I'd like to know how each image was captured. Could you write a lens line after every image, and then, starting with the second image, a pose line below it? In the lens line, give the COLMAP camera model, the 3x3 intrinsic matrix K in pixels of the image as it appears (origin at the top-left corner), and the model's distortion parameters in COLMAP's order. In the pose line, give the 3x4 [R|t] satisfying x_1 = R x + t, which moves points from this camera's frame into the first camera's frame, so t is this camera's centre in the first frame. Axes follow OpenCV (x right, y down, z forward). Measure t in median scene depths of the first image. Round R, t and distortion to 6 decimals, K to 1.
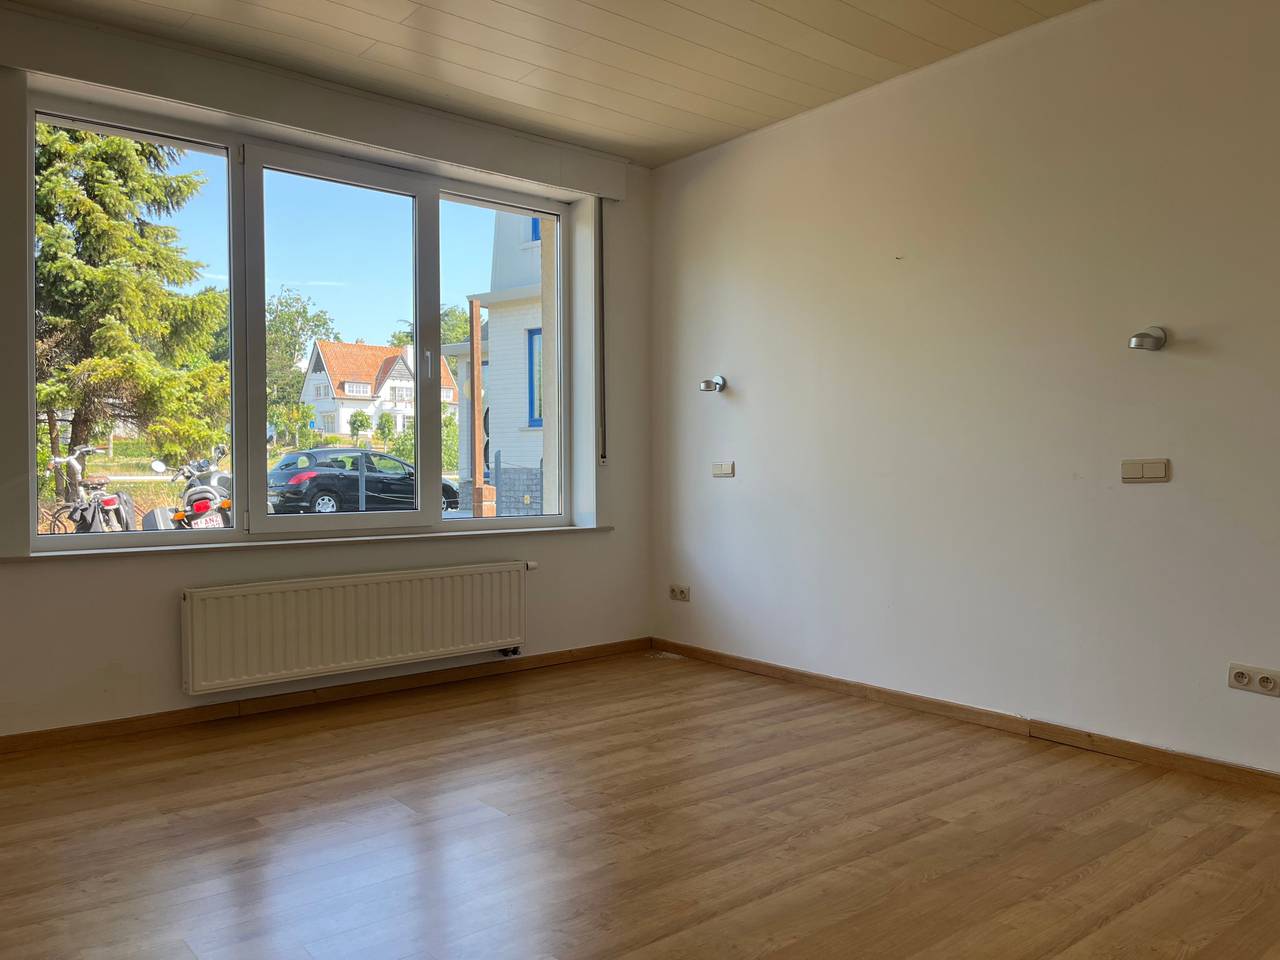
lens RADIAL K [[956.5, 0, 639.1], [0, 956.5, 493.9], [0, 0, 1]] dist [0.037683, -0.042026]
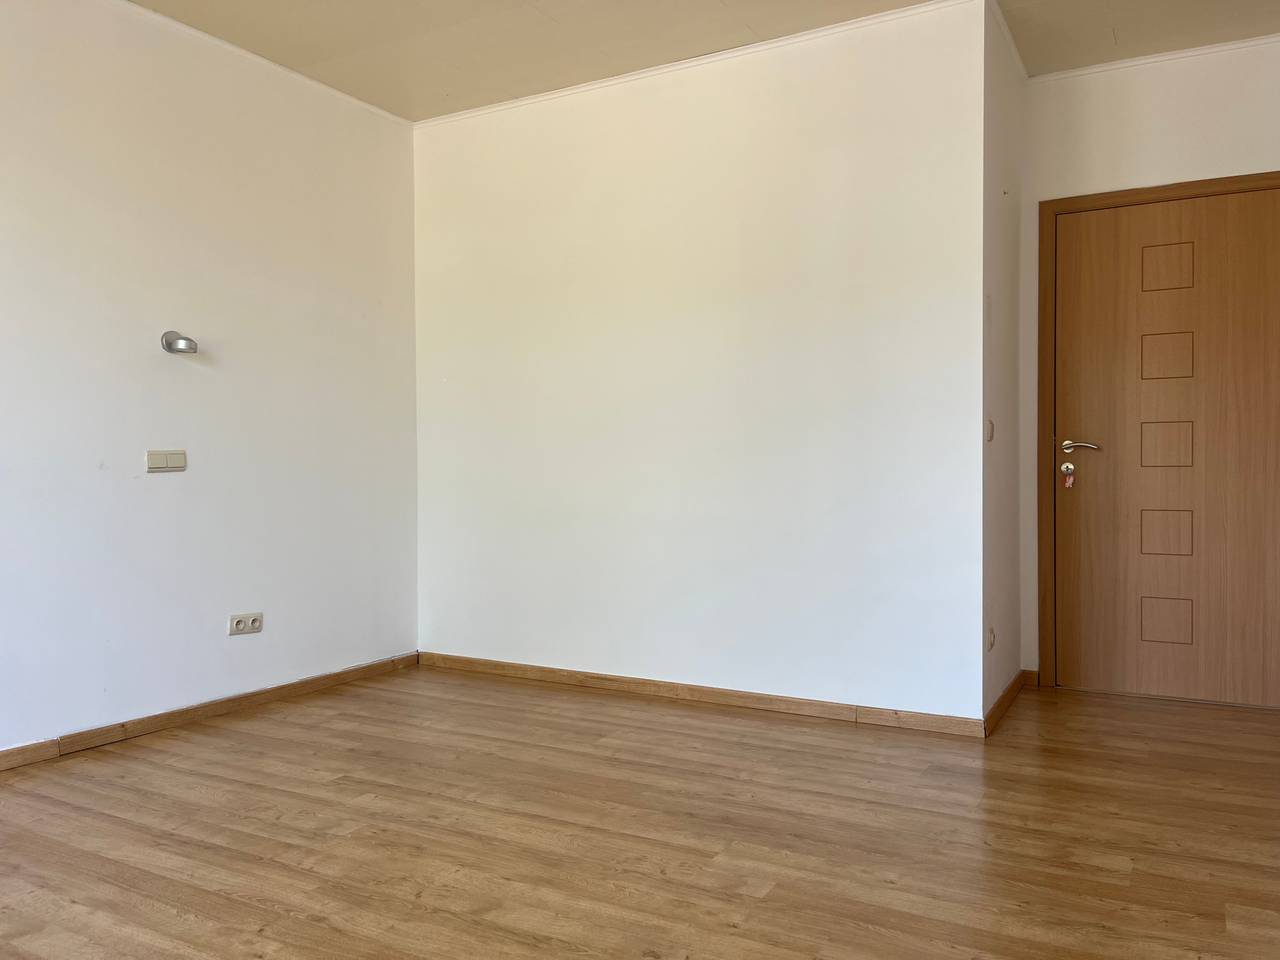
lens RADIAL K [[956.5, 0, 647.0], [0, 956.5, 478.4], [0, 0, 1]] dist [0.037683, -0.042026]
pose [[-0.358634, -0.010044, 0.933424, -0.740654], [0.030912, 0.999266, 0.022629, -0.013670], [-0.932966, 0.036969, -0.358060, 0.941731]]
